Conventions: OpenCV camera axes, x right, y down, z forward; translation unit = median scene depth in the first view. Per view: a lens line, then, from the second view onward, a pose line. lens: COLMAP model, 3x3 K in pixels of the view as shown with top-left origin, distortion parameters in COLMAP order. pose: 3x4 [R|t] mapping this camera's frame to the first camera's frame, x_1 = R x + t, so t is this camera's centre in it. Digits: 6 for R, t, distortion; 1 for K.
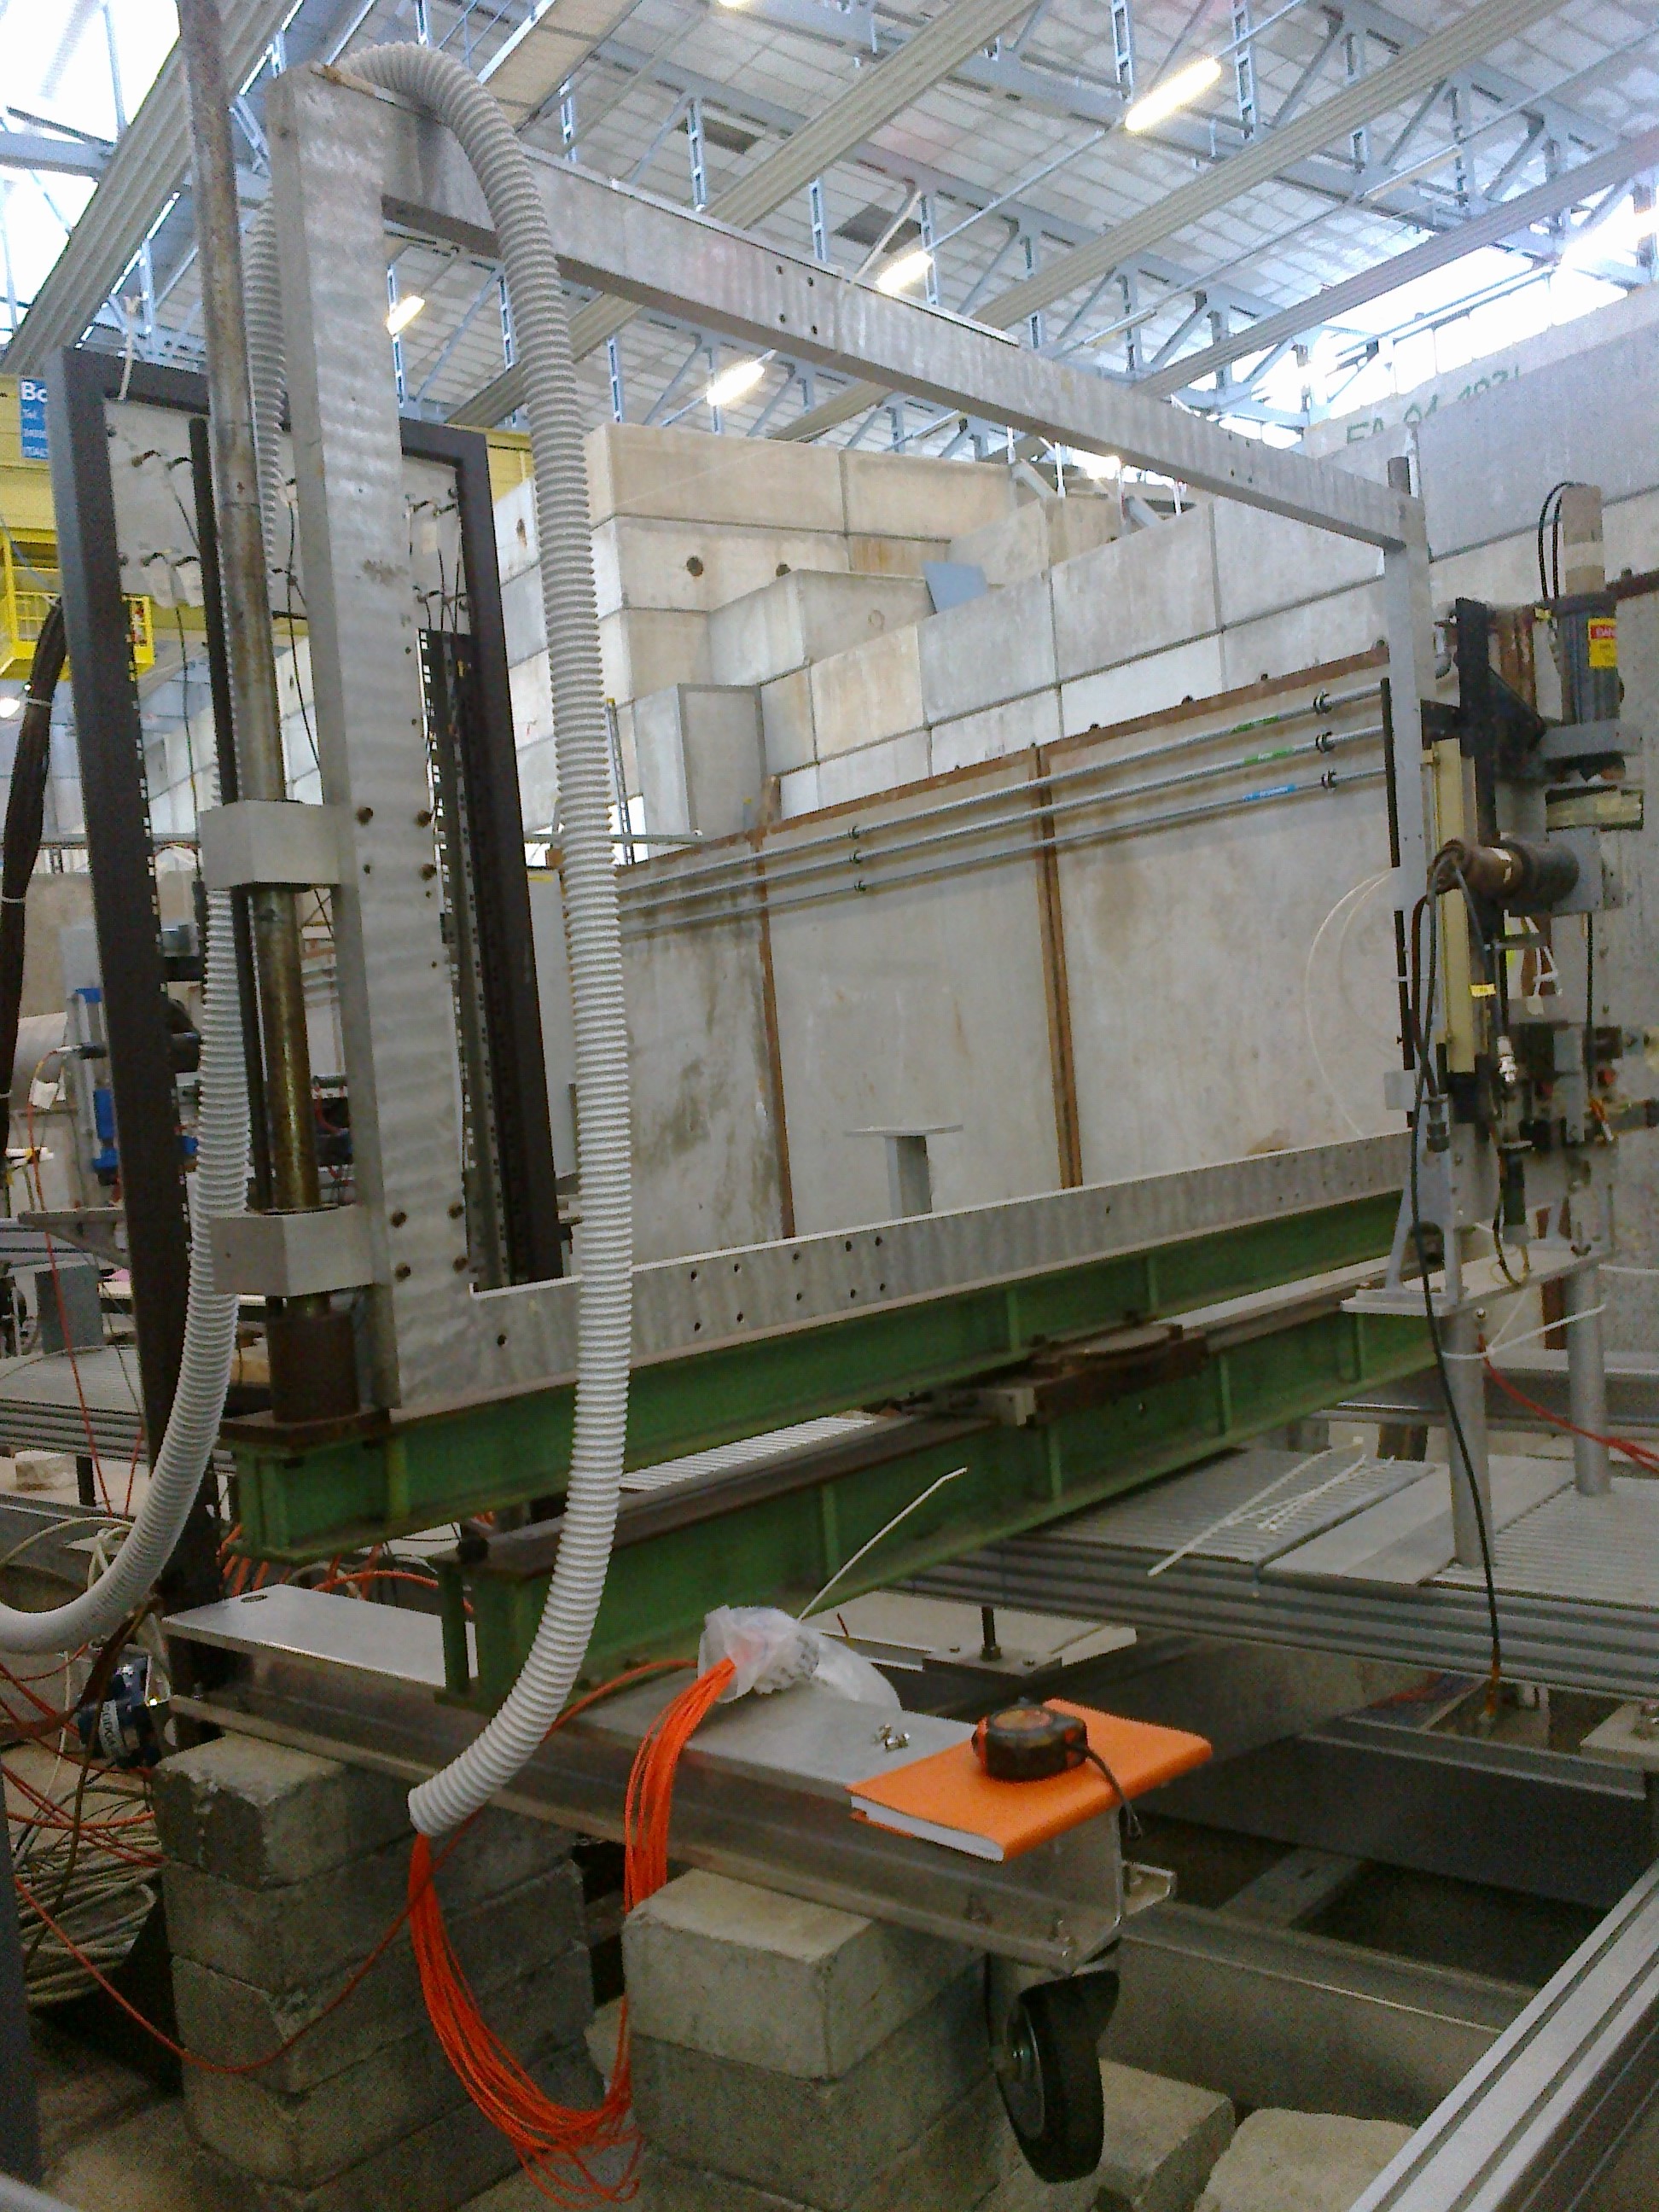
lens RADIAL K [[1992.0, 0, 850.4], [0, 1992.0, 1112.1], [0, 0, 1]] dist [0.038187, -0.026840]
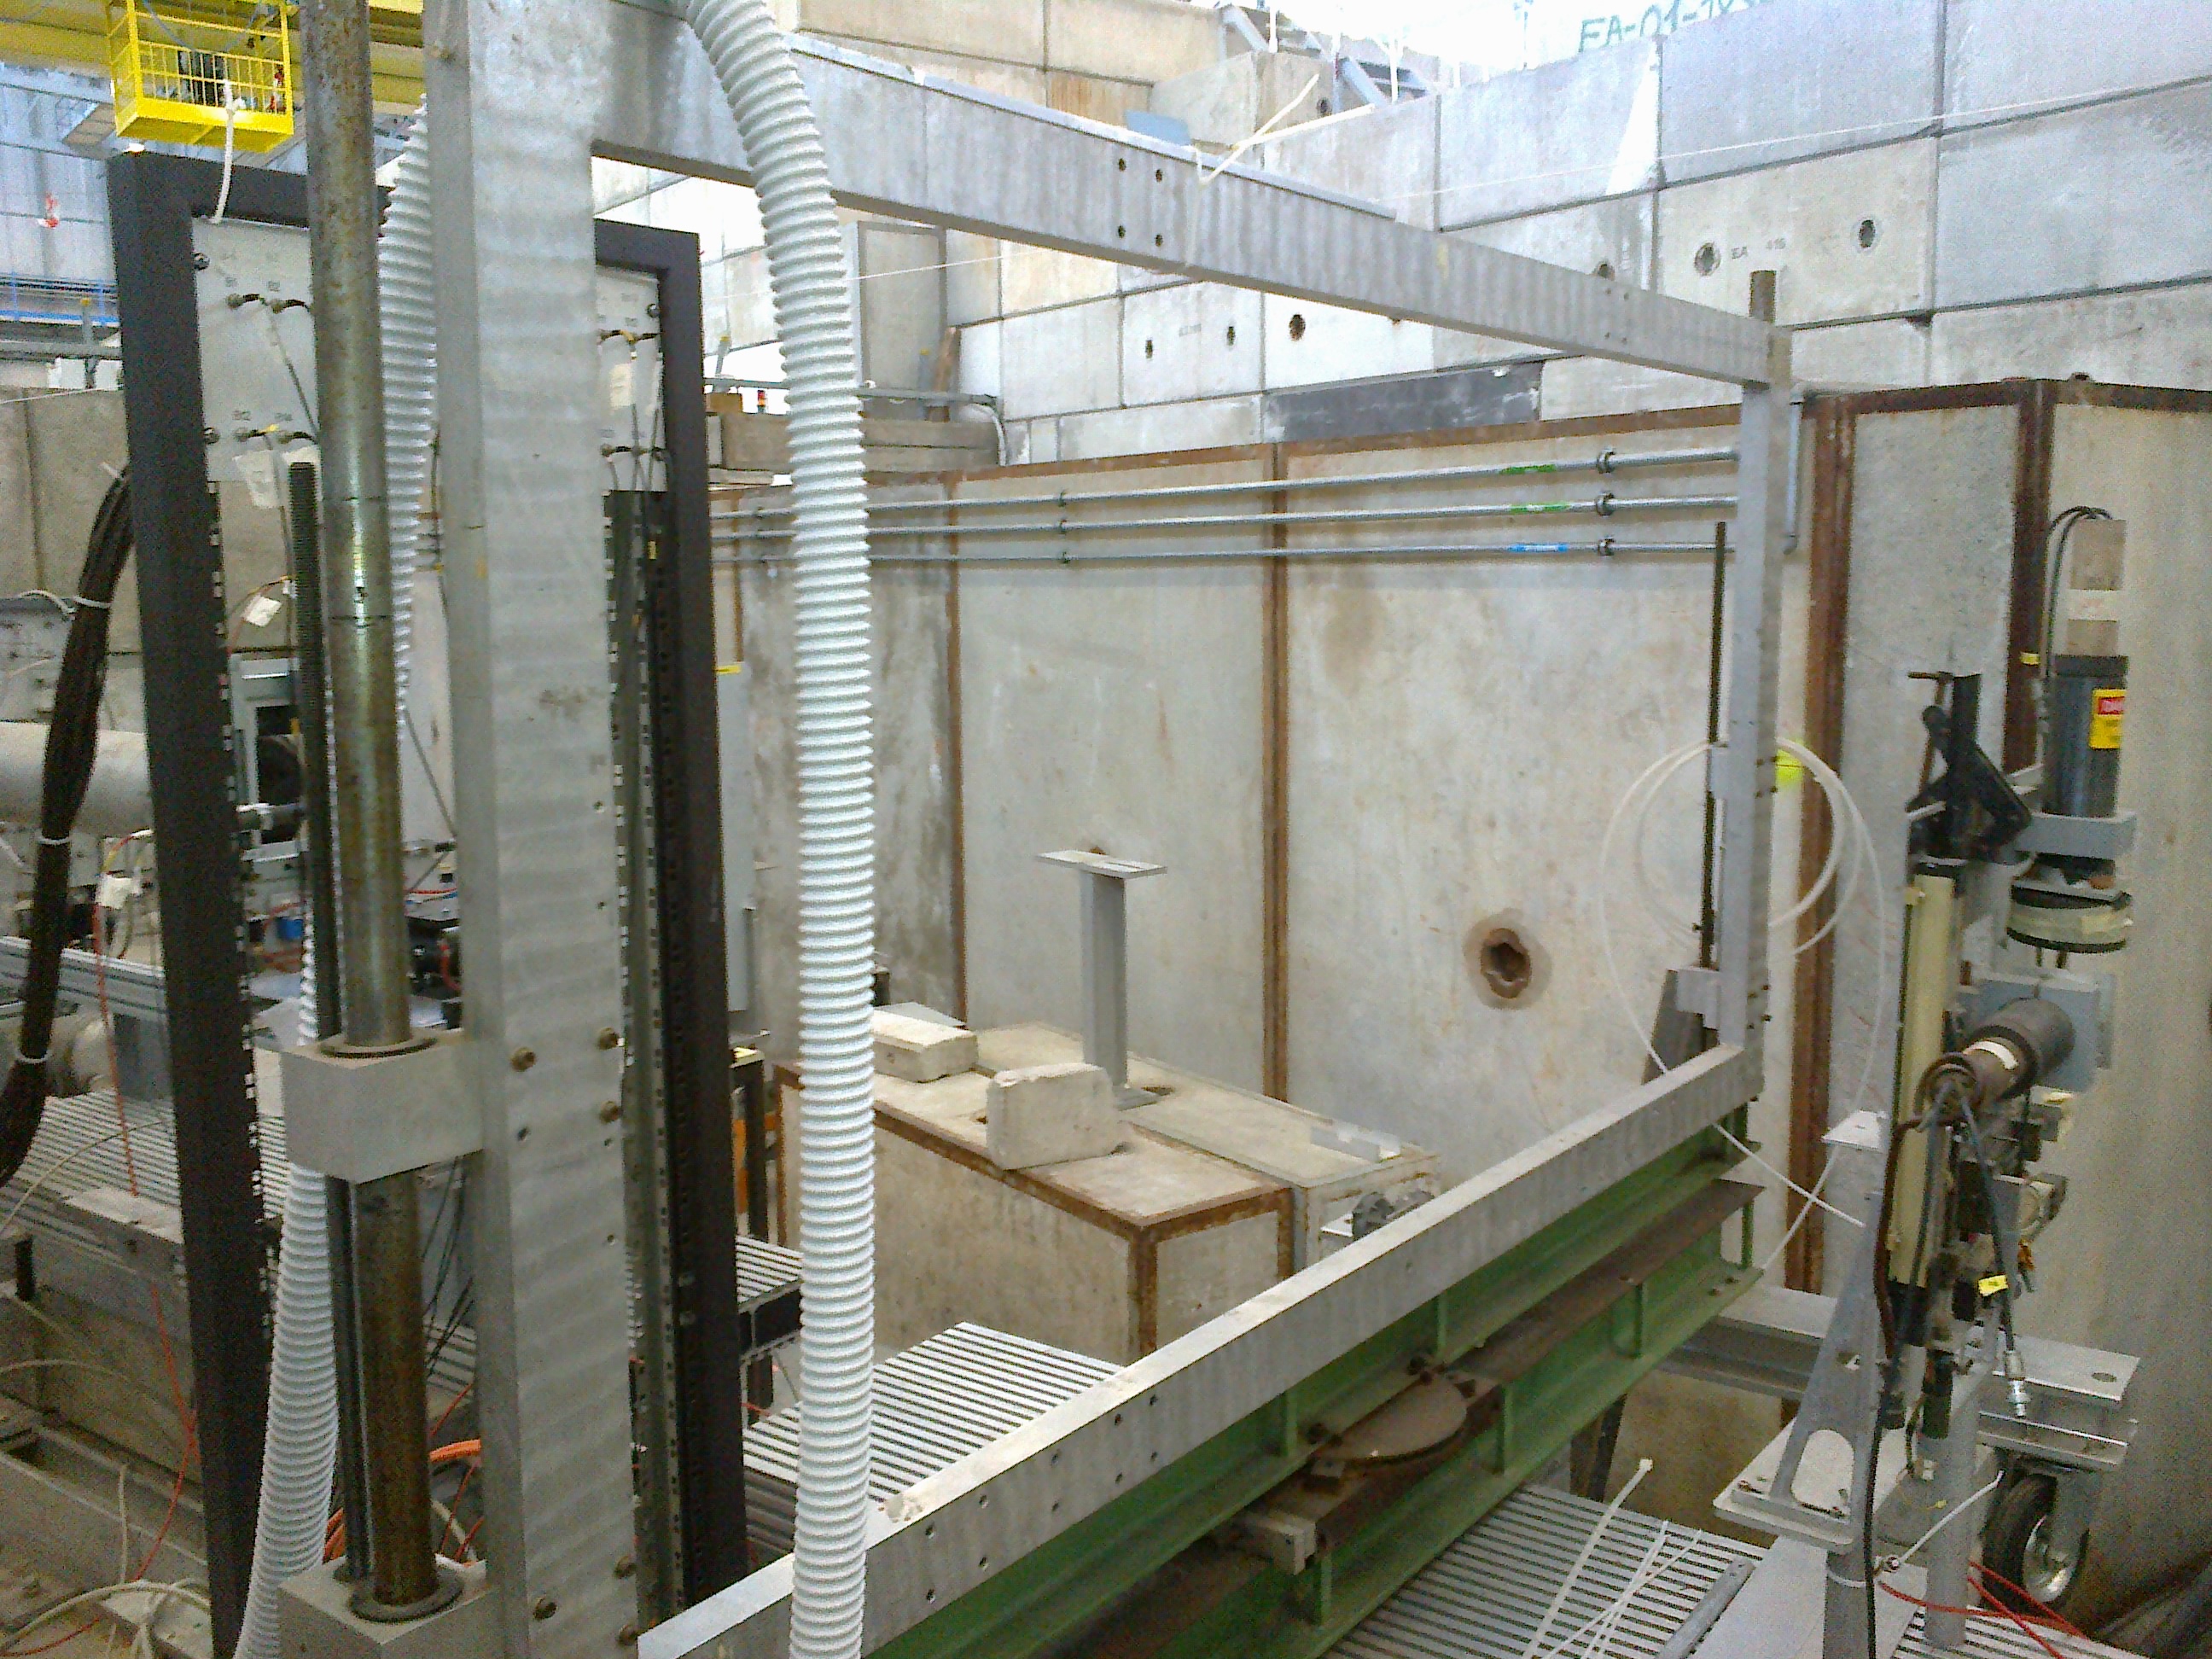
lens RADIAL K [[1992.0, 0, 1131.1], [0, 1992.0, 783.3], [0, 0, 1]] dist [0.038187, -0.026840]
pose [[0.995394, 0.063852, 0.071515, -0.021686], [-0.069290, 0.994673, 0.076325, -0.077747], [-0.066261, -0.080929, 0.994515, 0.073431]]
